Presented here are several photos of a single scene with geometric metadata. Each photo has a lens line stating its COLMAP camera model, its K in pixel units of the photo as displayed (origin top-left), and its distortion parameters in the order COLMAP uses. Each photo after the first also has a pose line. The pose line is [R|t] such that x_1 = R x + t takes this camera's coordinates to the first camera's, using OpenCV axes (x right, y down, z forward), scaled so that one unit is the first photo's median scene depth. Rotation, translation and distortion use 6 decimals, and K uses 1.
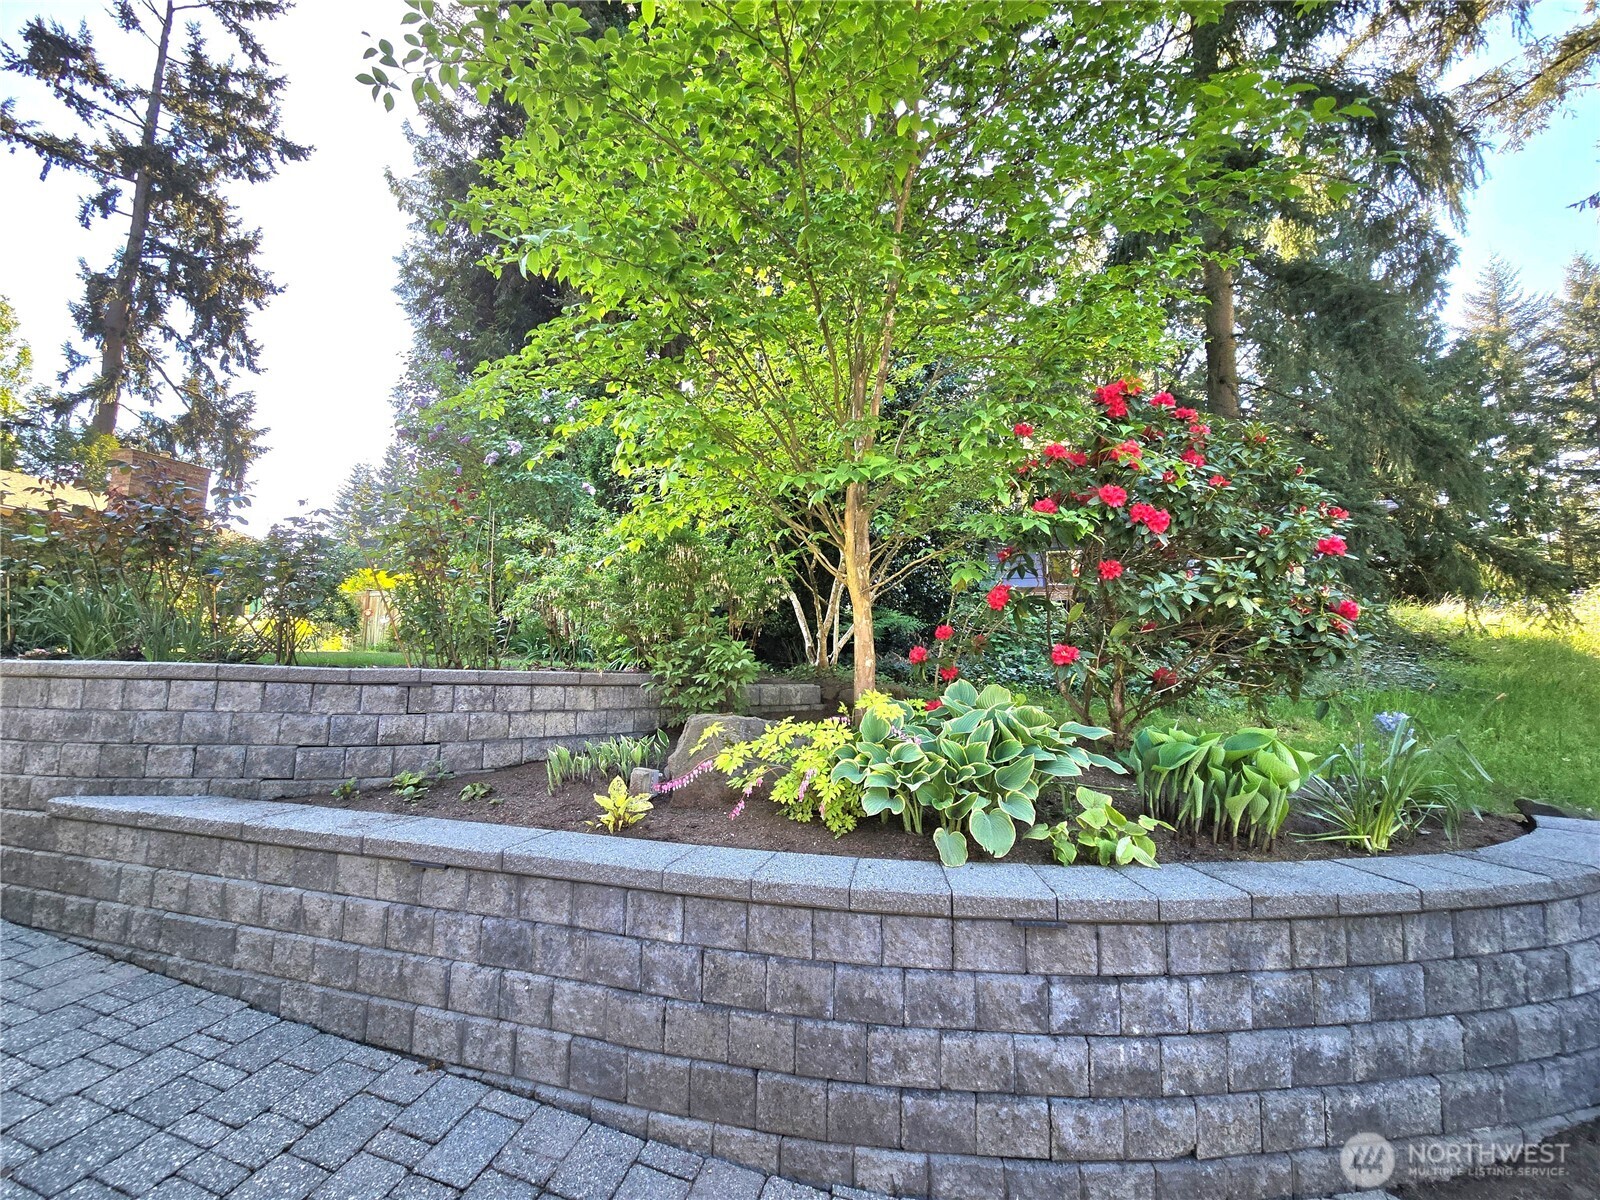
lens RADIAL K [[656.0, 0, 804.5], [0, 656.0, 604.9], [0, 0, 1]] dist [0.001429, -0.000502]
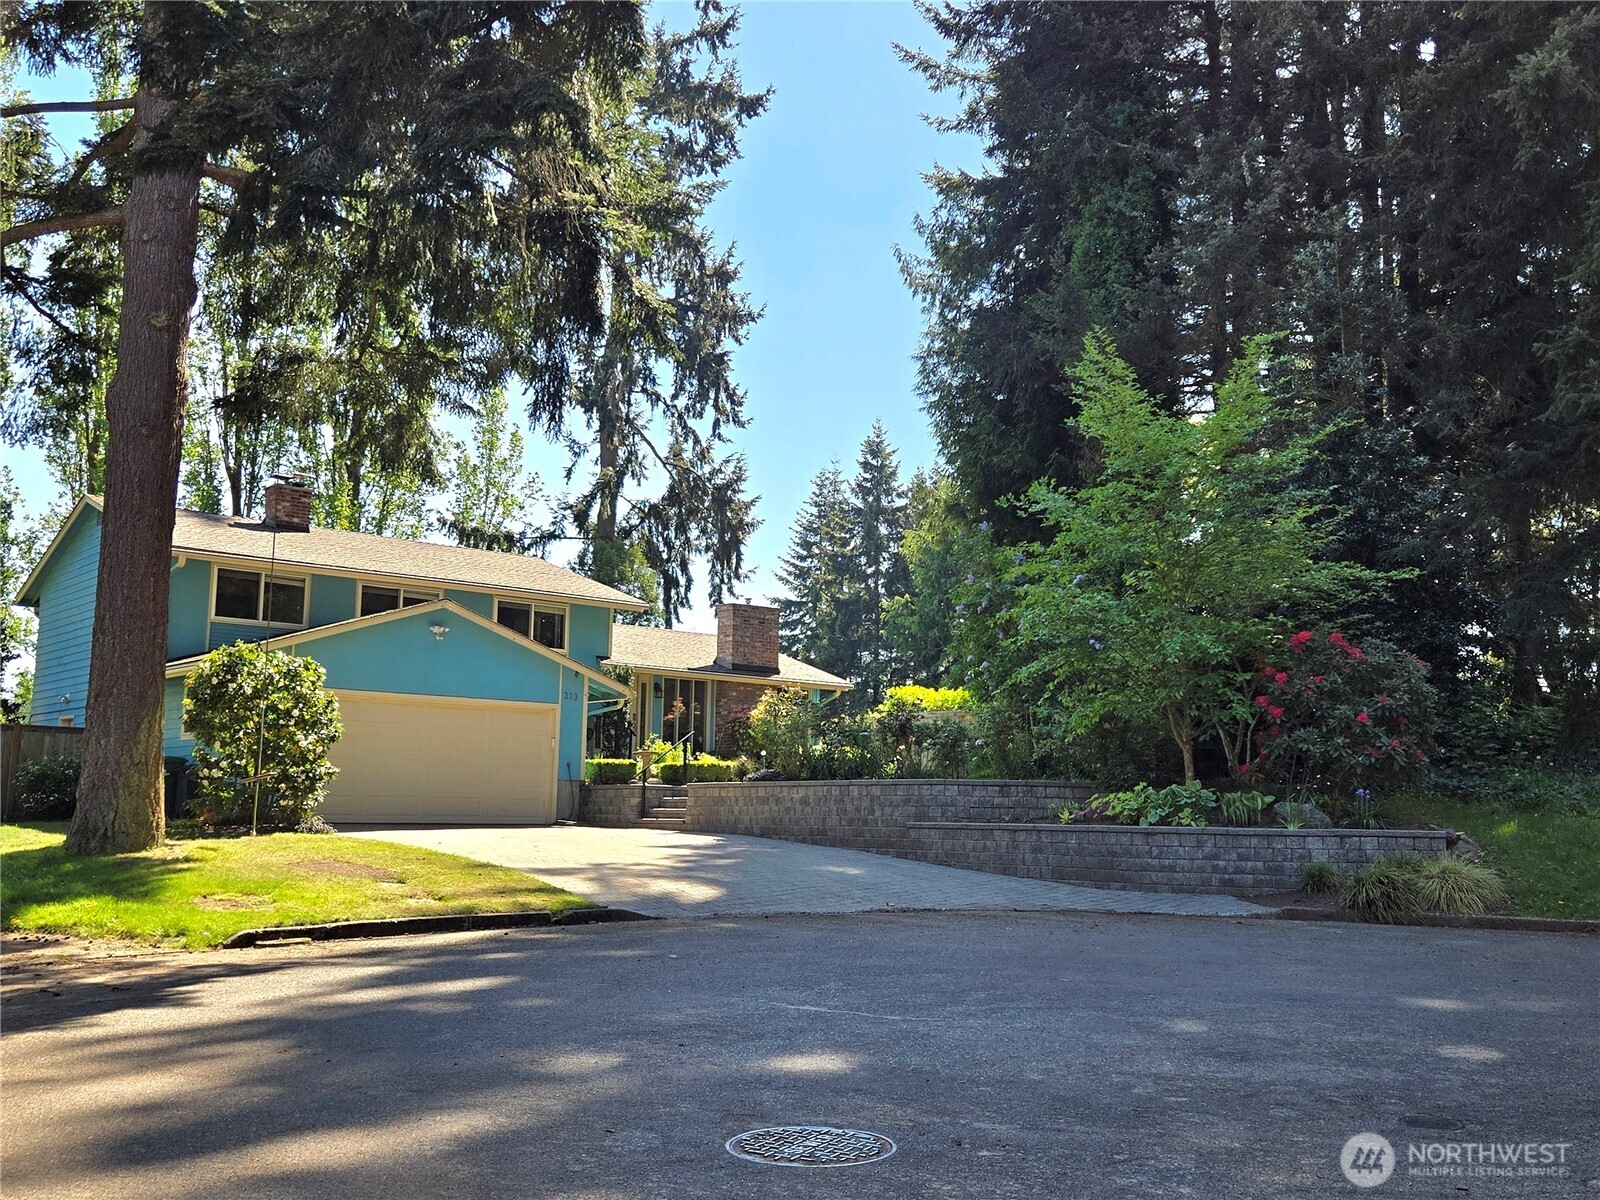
lens RADIAL K [[1651.0, 0, 800.0], [0, 1651.0, 600.0], [0, 0, 1]] dist [0.094098, 0.002305]
pose [[0.828056, -0.084566, -0.554231, 0.297675], [0.064312, 0.996361, -0.055941, -0.036501], [0.556944, 0.010678, 0.830481, -0.599213]]
